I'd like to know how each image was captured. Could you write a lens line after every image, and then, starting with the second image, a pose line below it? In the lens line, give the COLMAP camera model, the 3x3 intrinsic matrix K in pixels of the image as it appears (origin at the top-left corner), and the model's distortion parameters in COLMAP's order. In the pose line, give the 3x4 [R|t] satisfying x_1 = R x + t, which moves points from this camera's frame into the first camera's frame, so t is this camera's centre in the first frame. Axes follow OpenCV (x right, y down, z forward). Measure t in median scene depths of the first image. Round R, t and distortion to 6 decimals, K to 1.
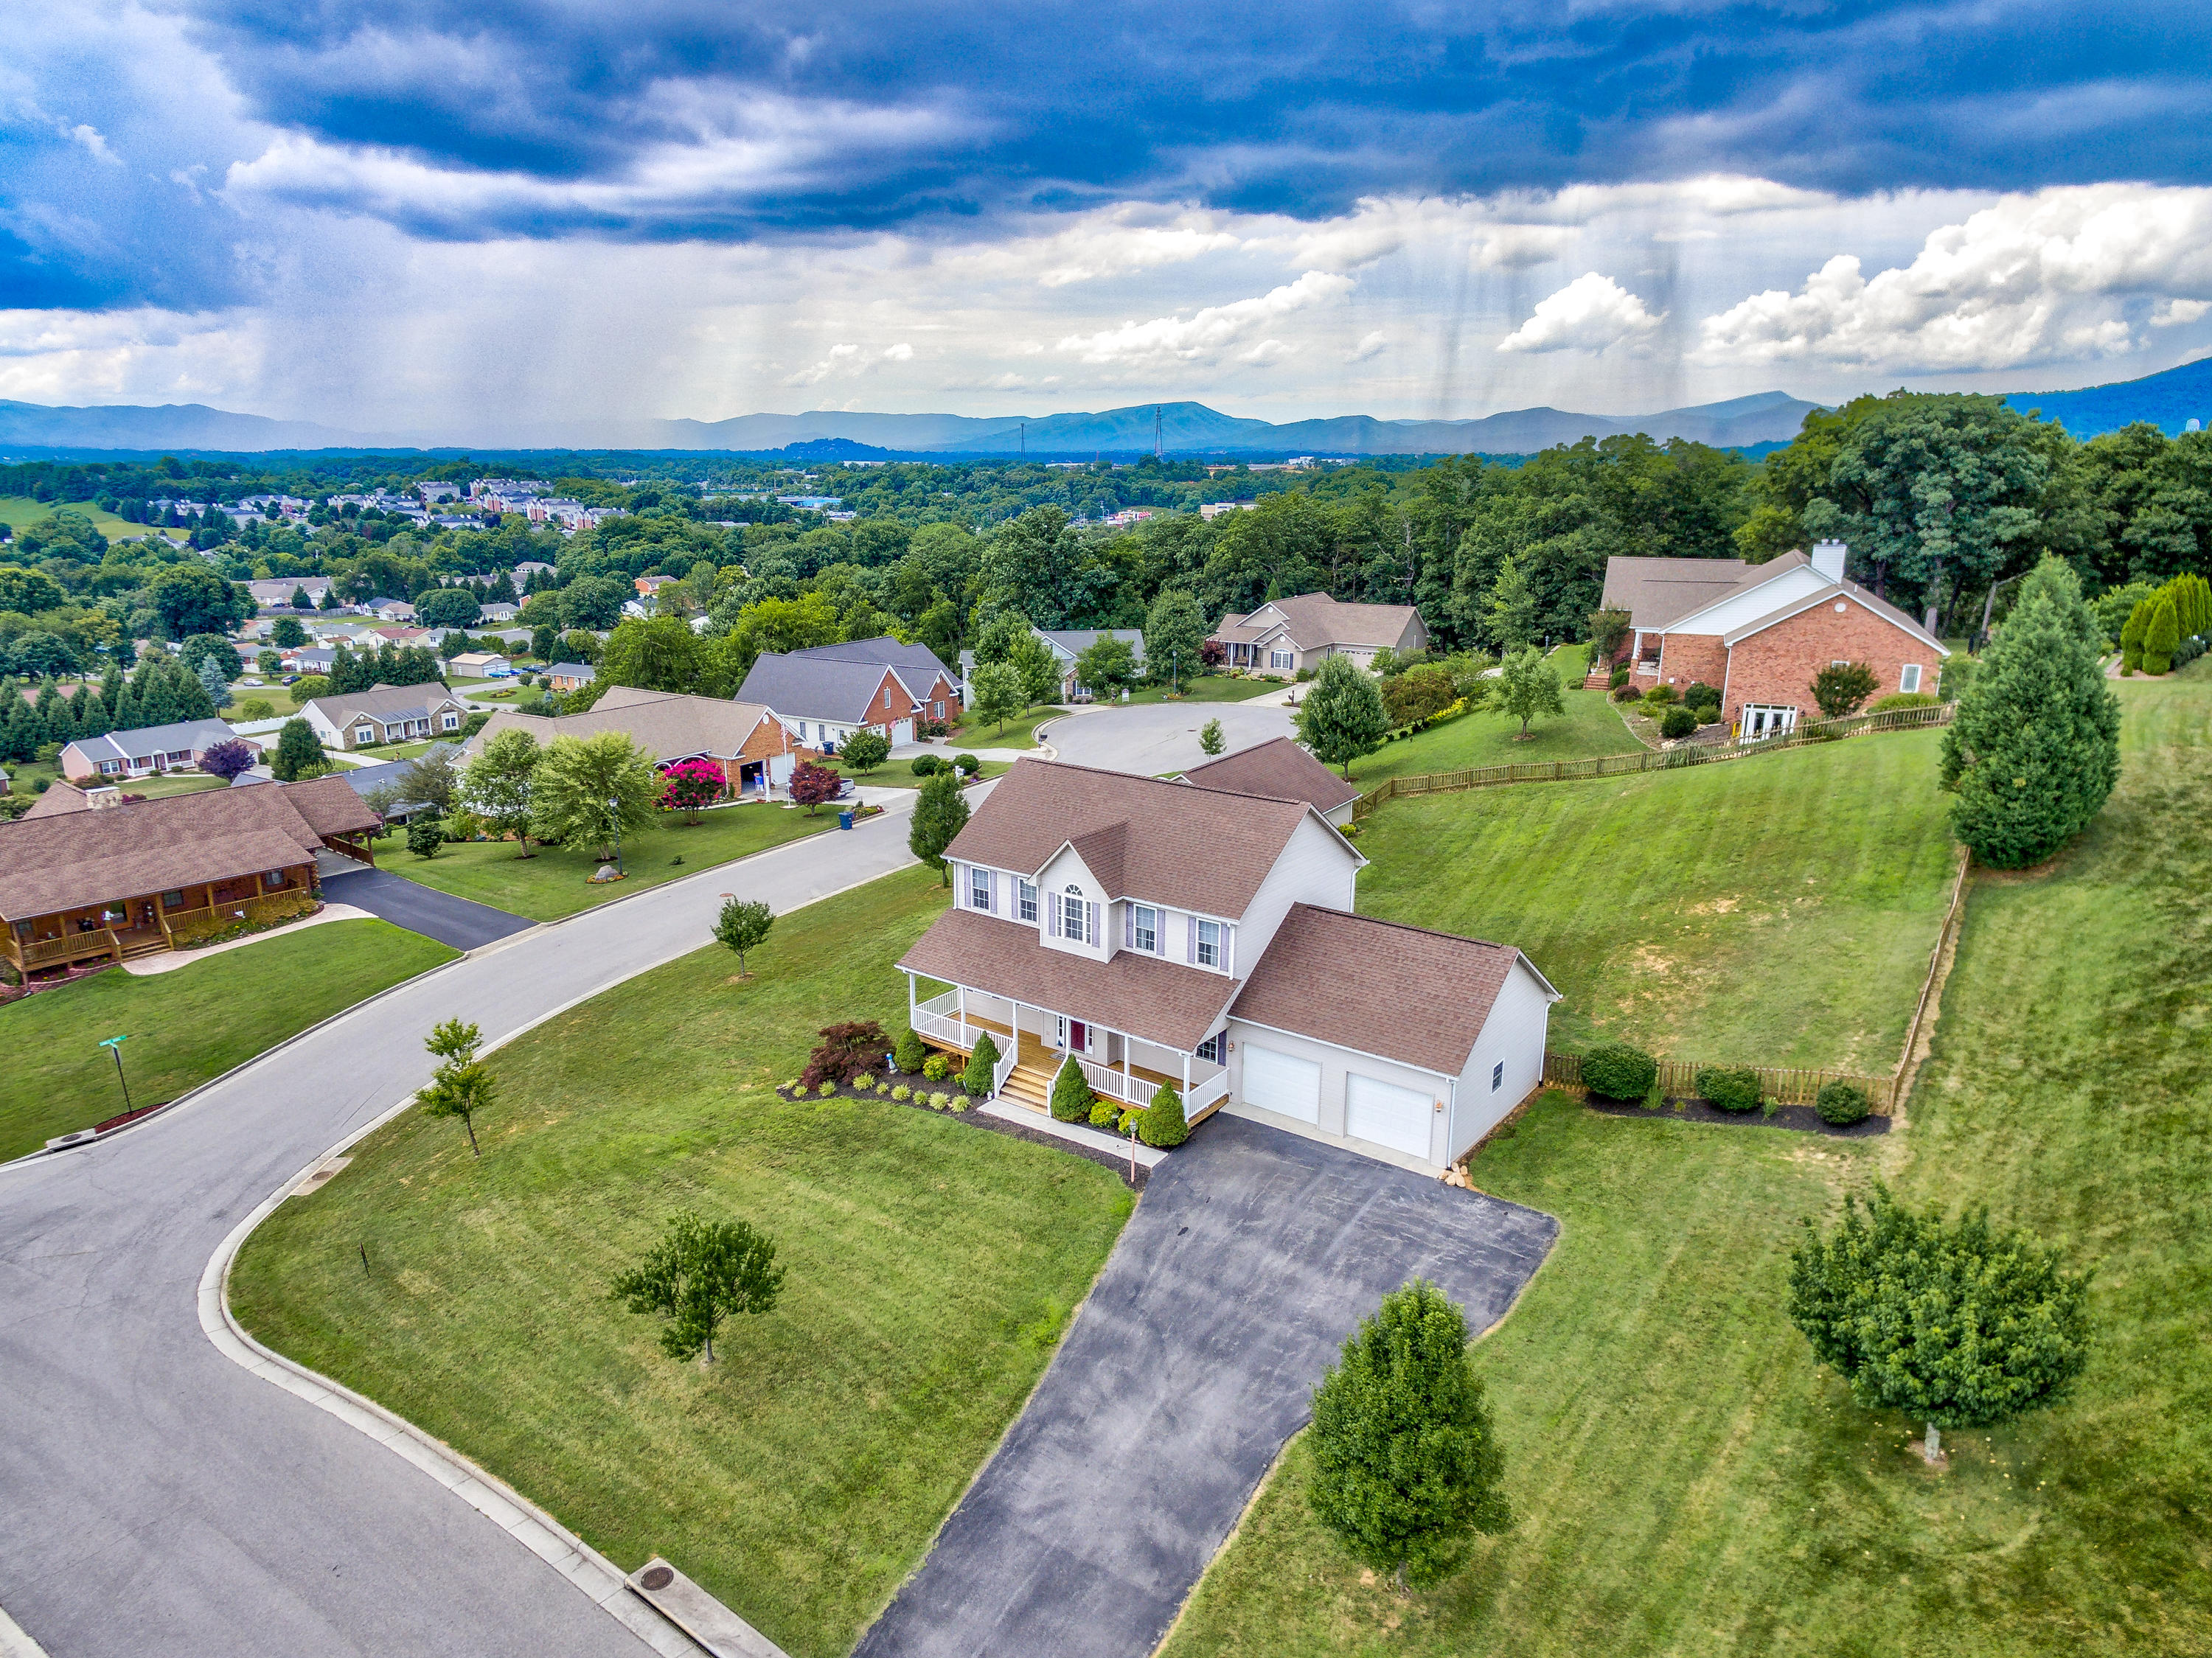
lens RADIAL K [[1436.2, 0, 1106.5], [0, 1436.2, 843.5], [0, 0, 1]] dist [0.052224, -0.059317]
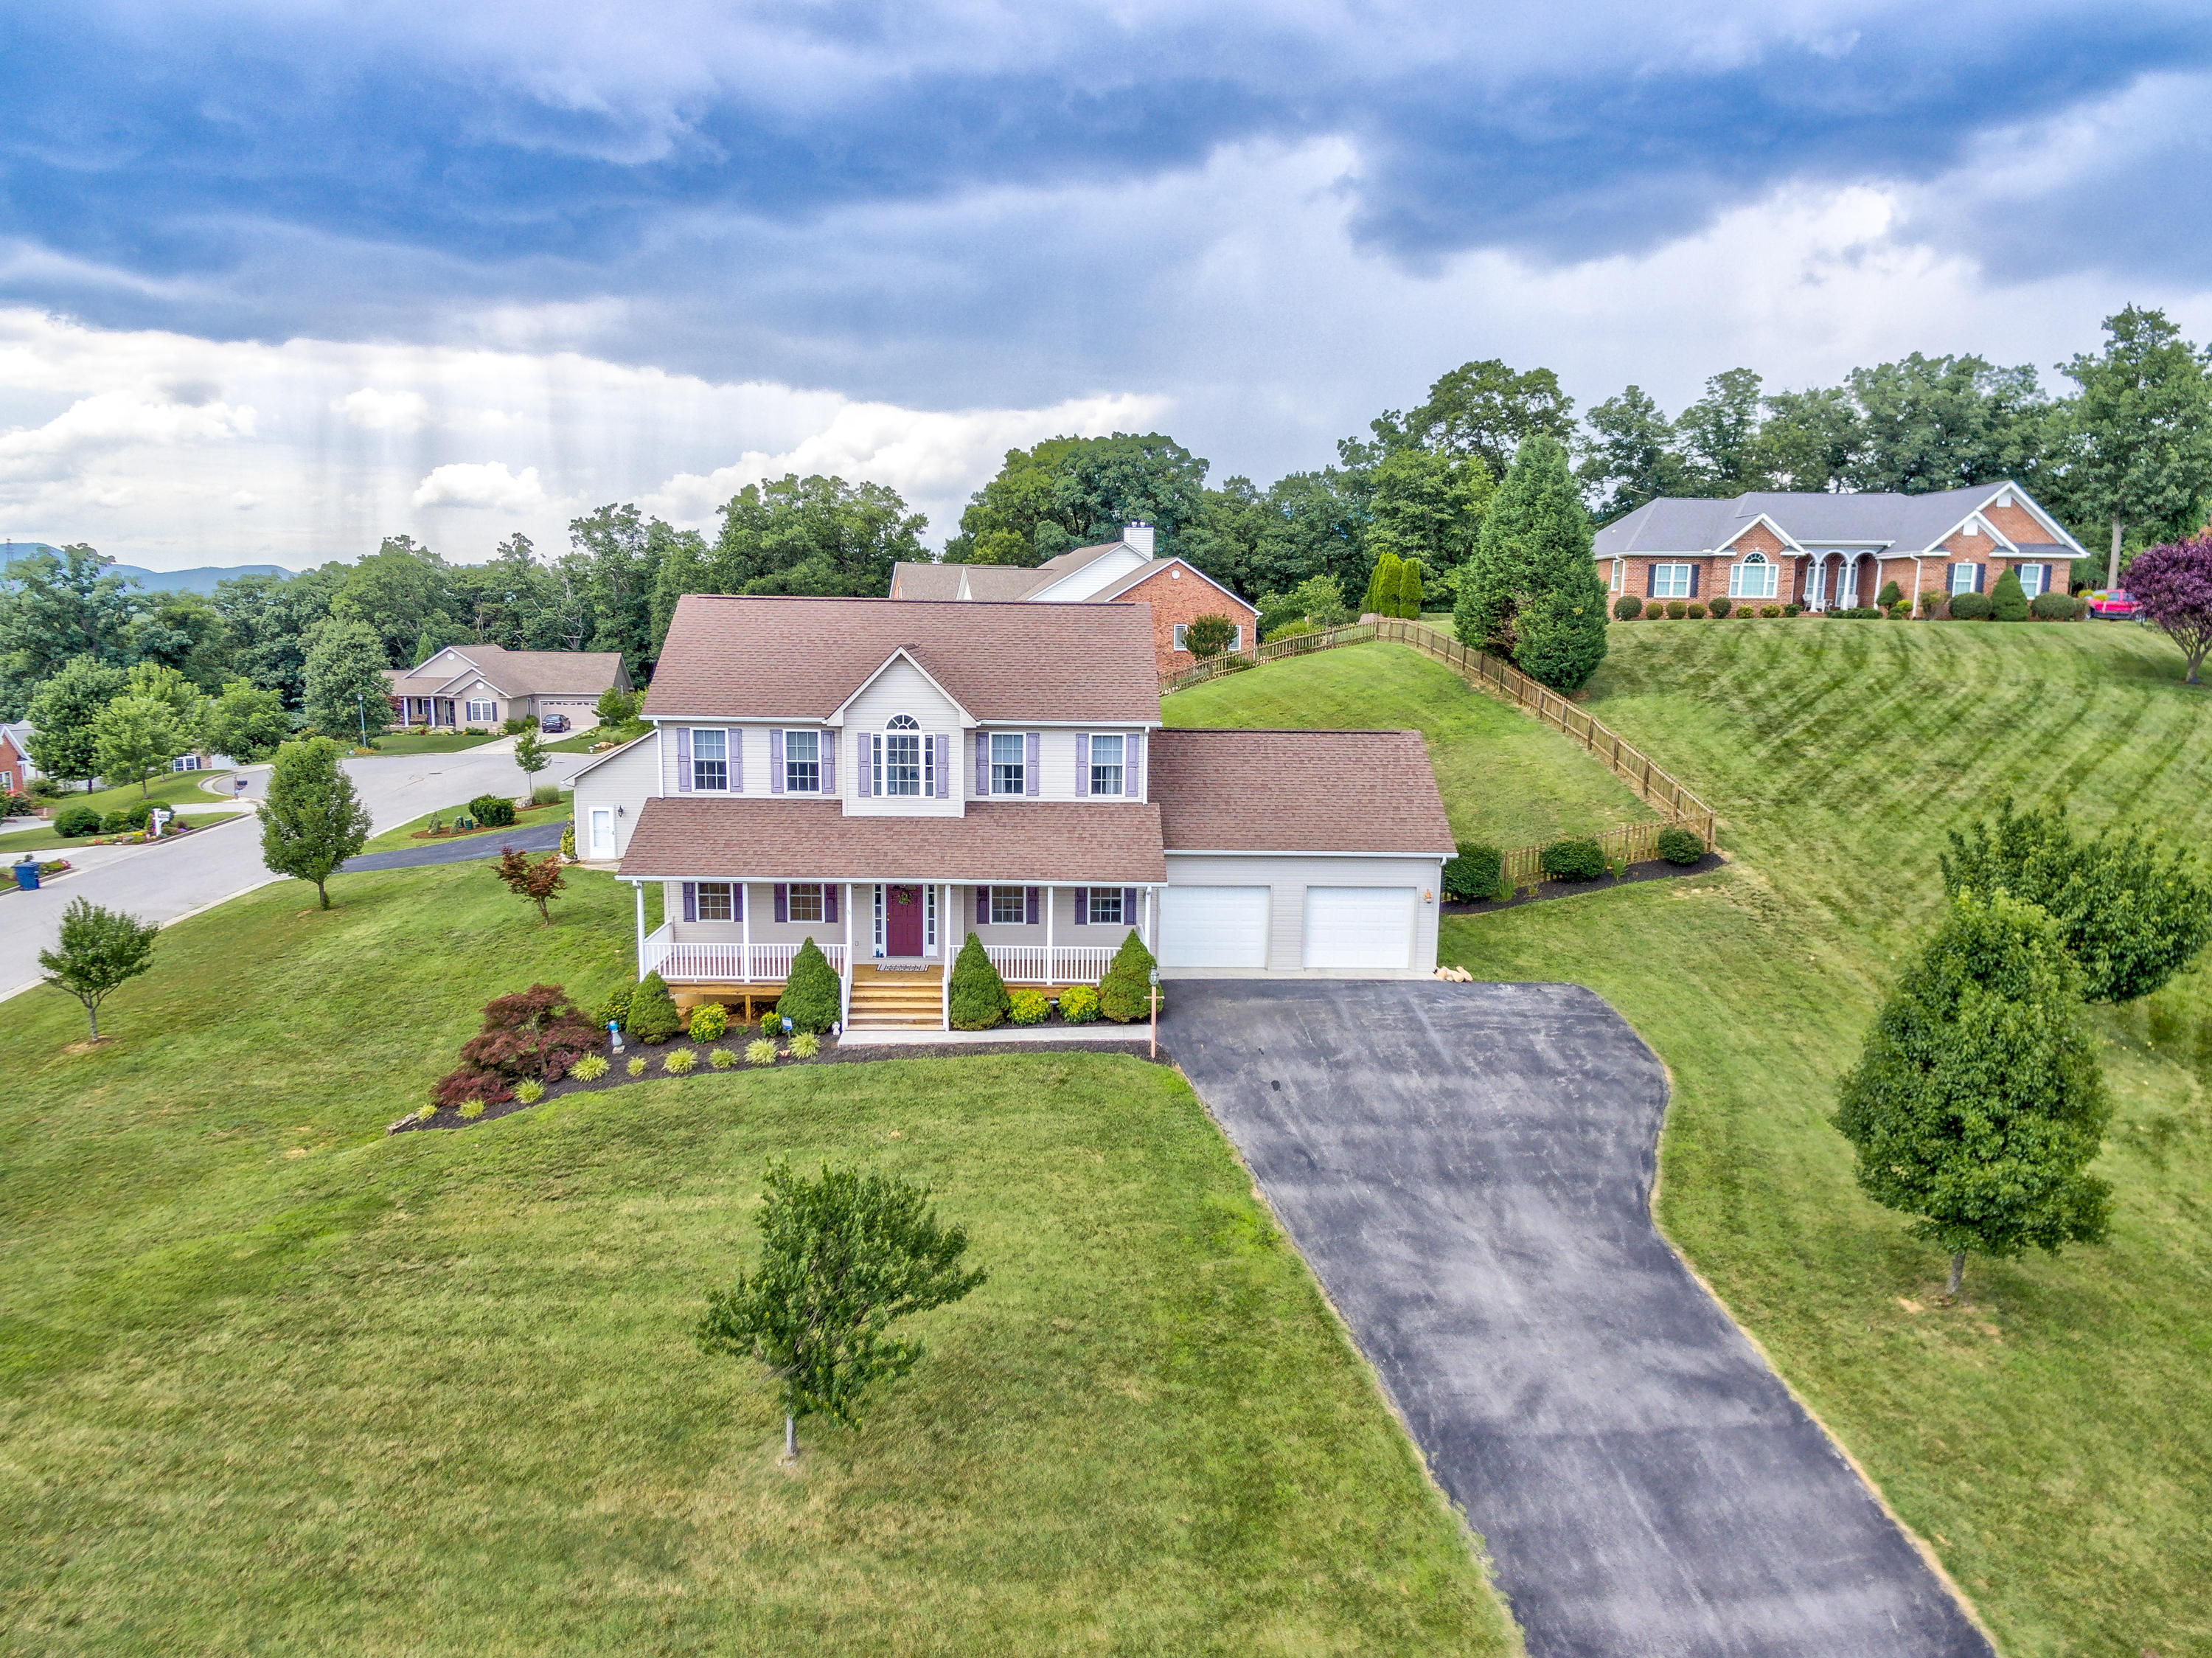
lens RADIAL K [[1436.5, 0, 1106.5], [0, 1436.5, 843.5], [0, 0, 1]] dist [0.052224, -0.059317]
pose [[0.776670, -0.089943, 0.623454, -0.402156], [0.153412, 0.986960, -0.048729, 0.144108], [-0.610941, 0.133492, 0.780340, 0.388671]]
